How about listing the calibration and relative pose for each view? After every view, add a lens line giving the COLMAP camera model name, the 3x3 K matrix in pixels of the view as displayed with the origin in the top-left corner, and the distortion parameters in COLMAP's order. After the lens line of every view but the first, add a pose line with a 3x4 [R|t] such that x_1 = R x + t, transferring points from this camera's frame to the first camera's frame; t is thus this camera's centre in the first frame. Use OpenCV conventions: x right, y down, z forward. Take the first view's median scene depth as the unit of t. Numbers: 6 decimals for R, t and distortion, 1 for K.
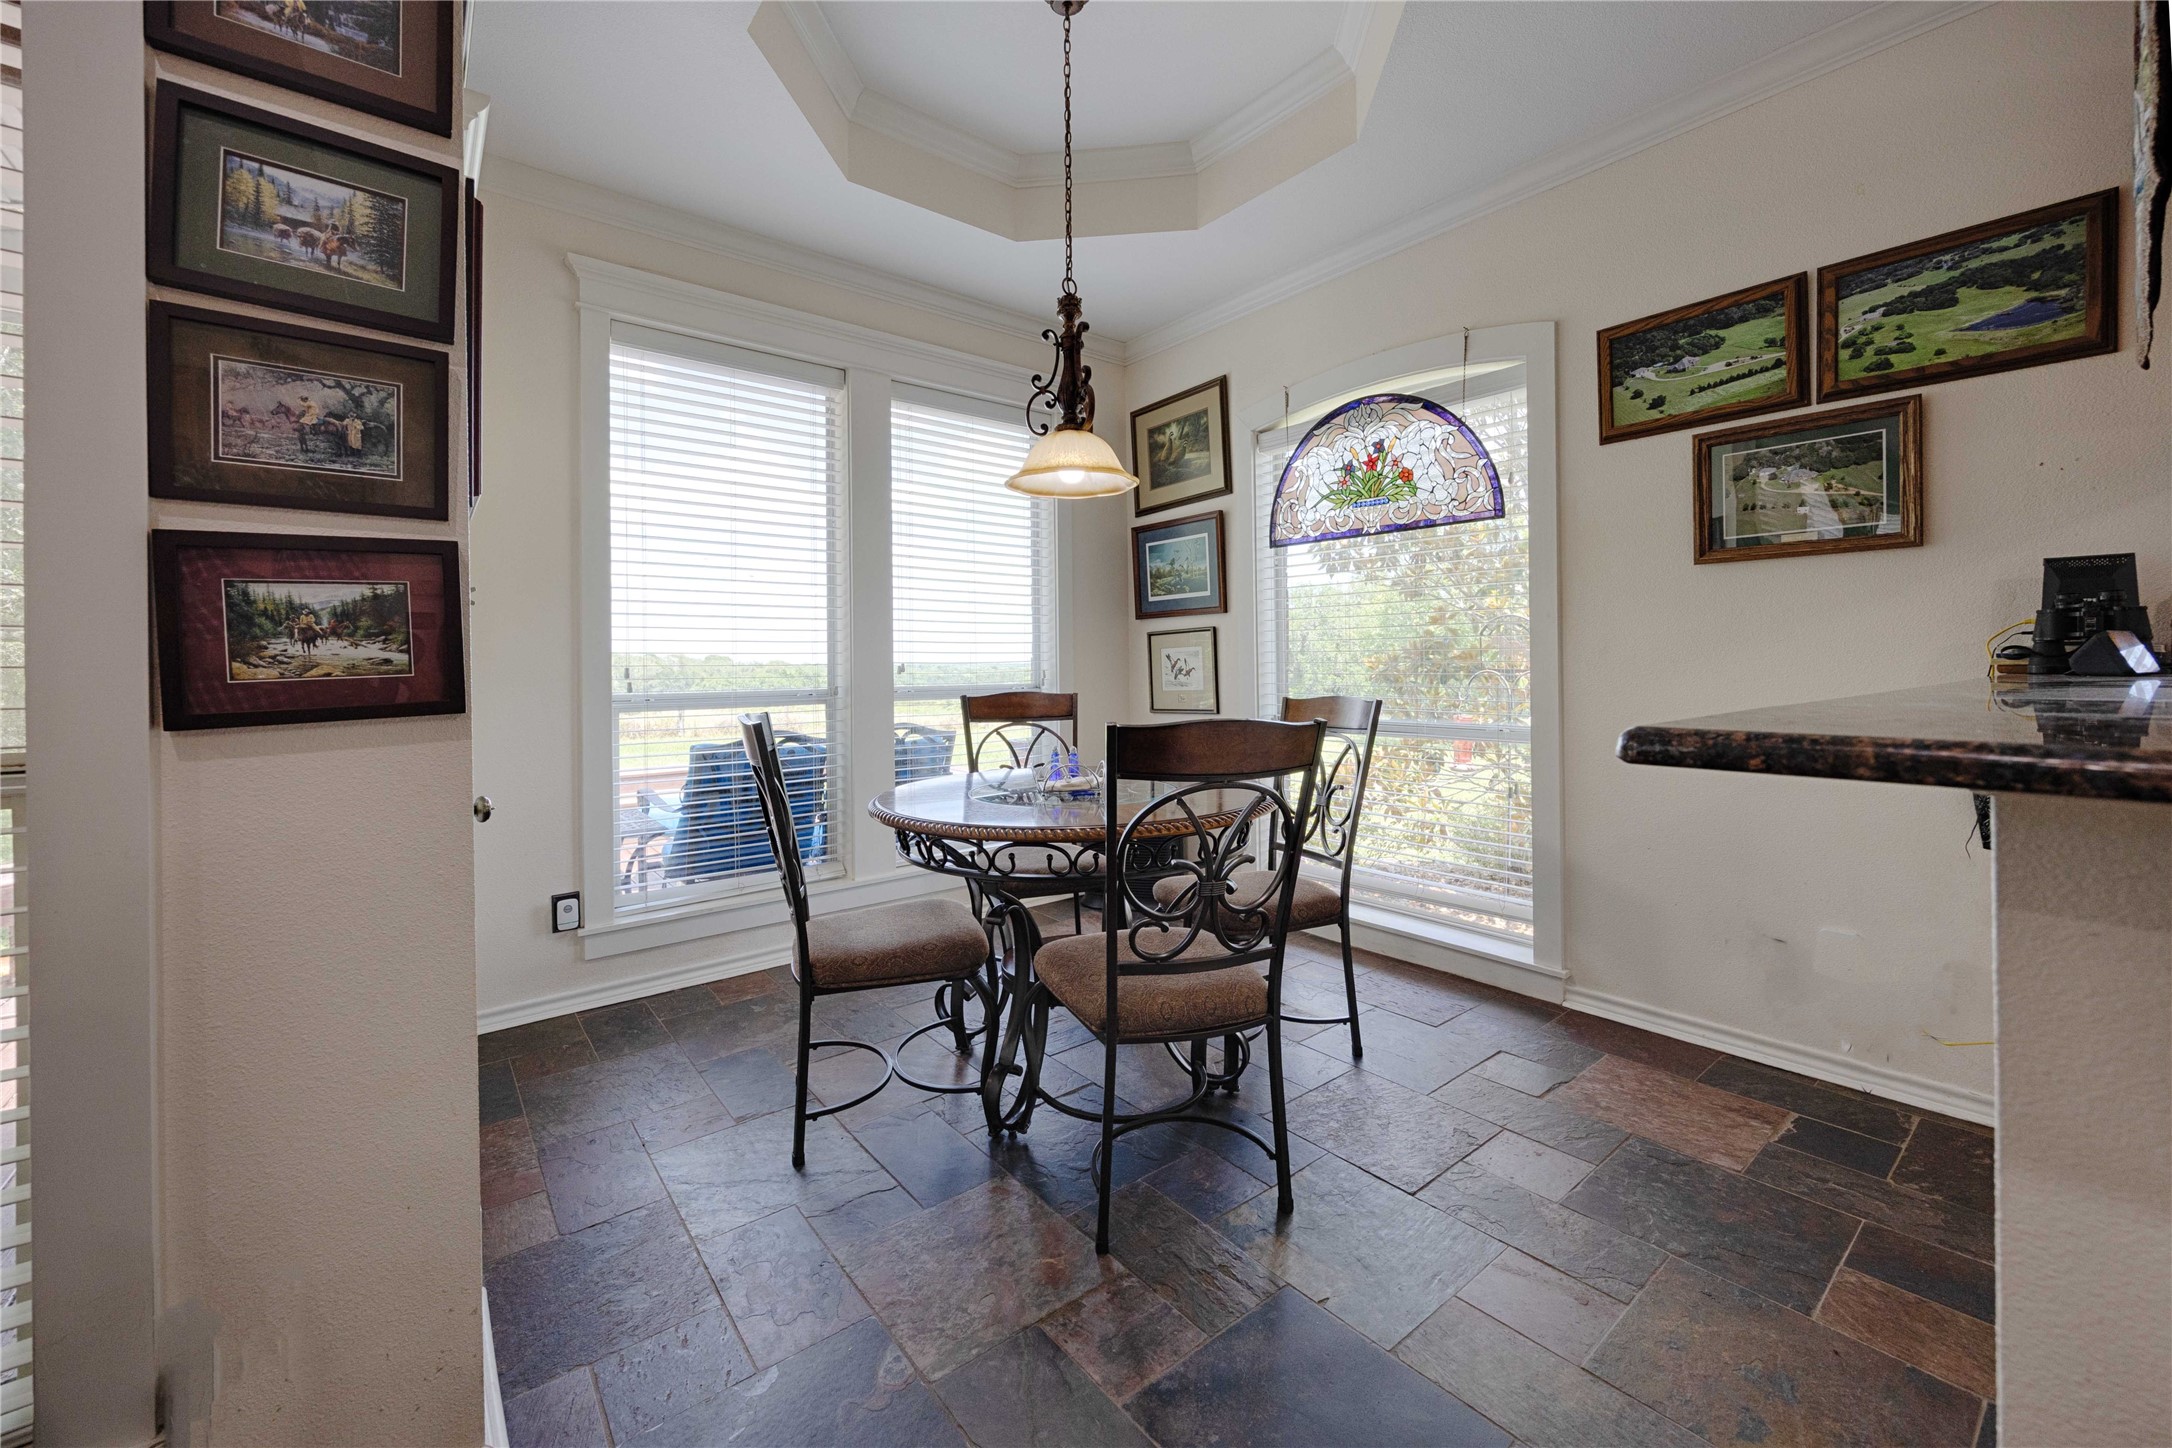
lens RADIAL K [[857.9, 0, 1077.0], [0, 857.9, 662.0], [0, 0, 1]] dist [-0.000595, 0.000006]
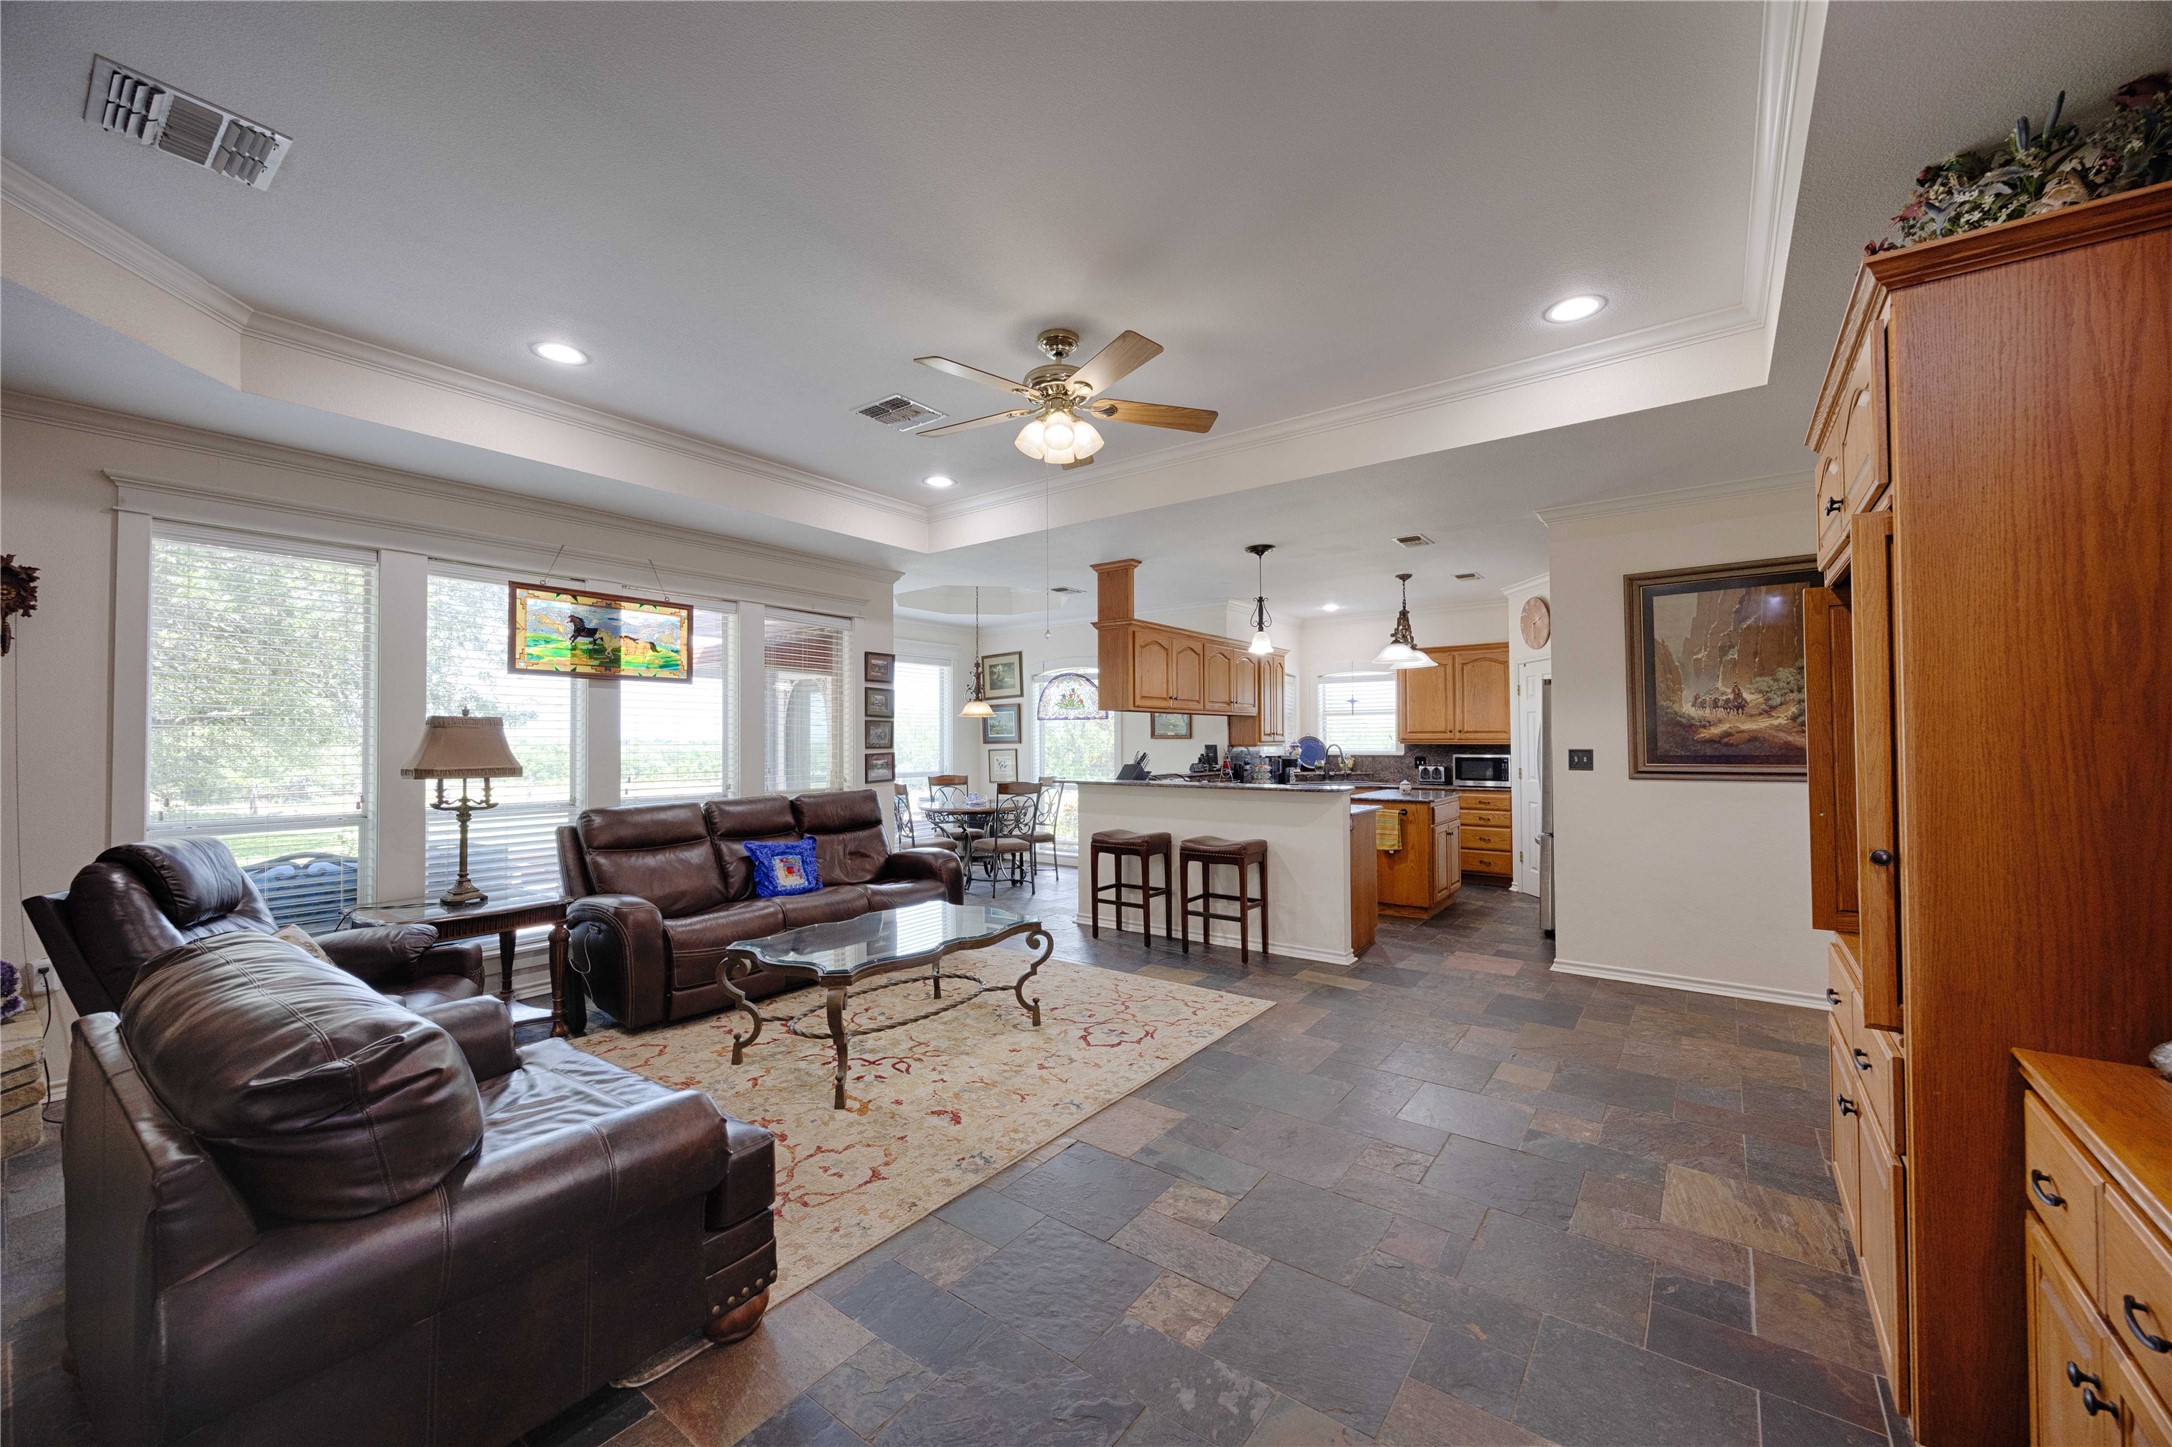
lens RADIAL K [[826.0, 0, 1086.0], [0, 826.0, 723.5], [0, 0, 1]] dist [-0.000465, -0.000012]
pose [[0.969008, 0.010299, 0.246814, -0.478900], [-0.003975, 0.999651, -0.026108, -0.105471], [-0.246997, 0.024318, 0.968711, -2.788713]]
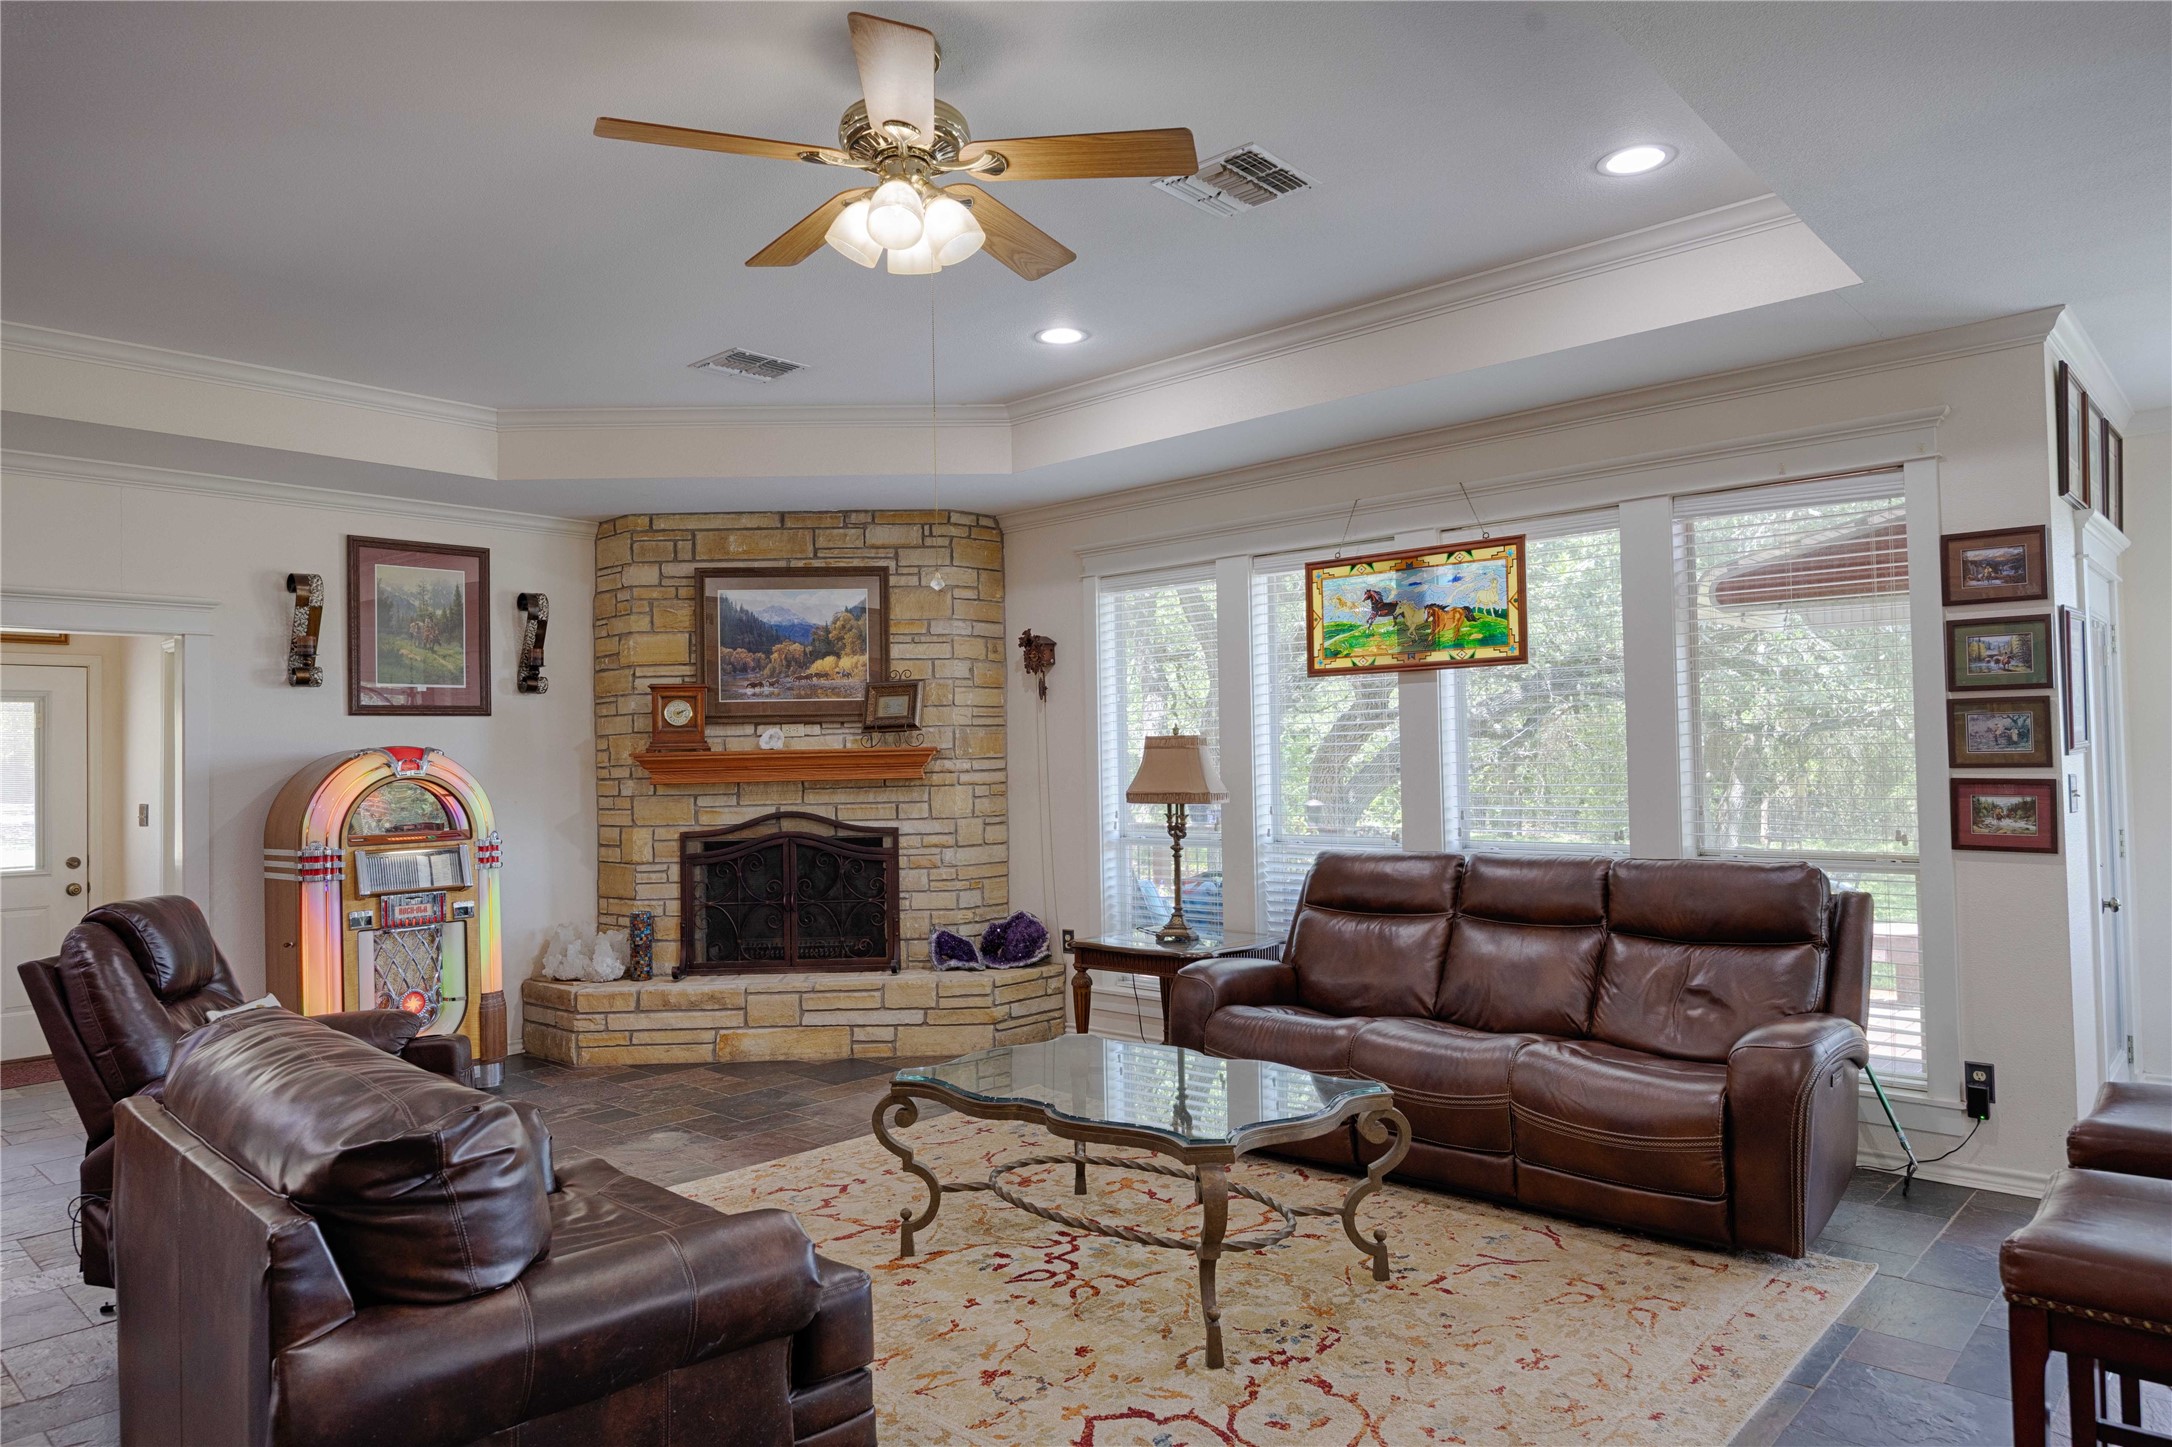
lens RADIAL K [[1344.4, 0, 1086.0], [0, 1344.4, 723.5], [0, 0, 1]] dist [0.006686, 0.002501]
pose [[0.157092, -0.023306, -0.987309, 1.386253], [0.011678, 0.999695, -0.021740, -0.130559], [0.987515, -0.008114, 0.157317, -1.214609]]
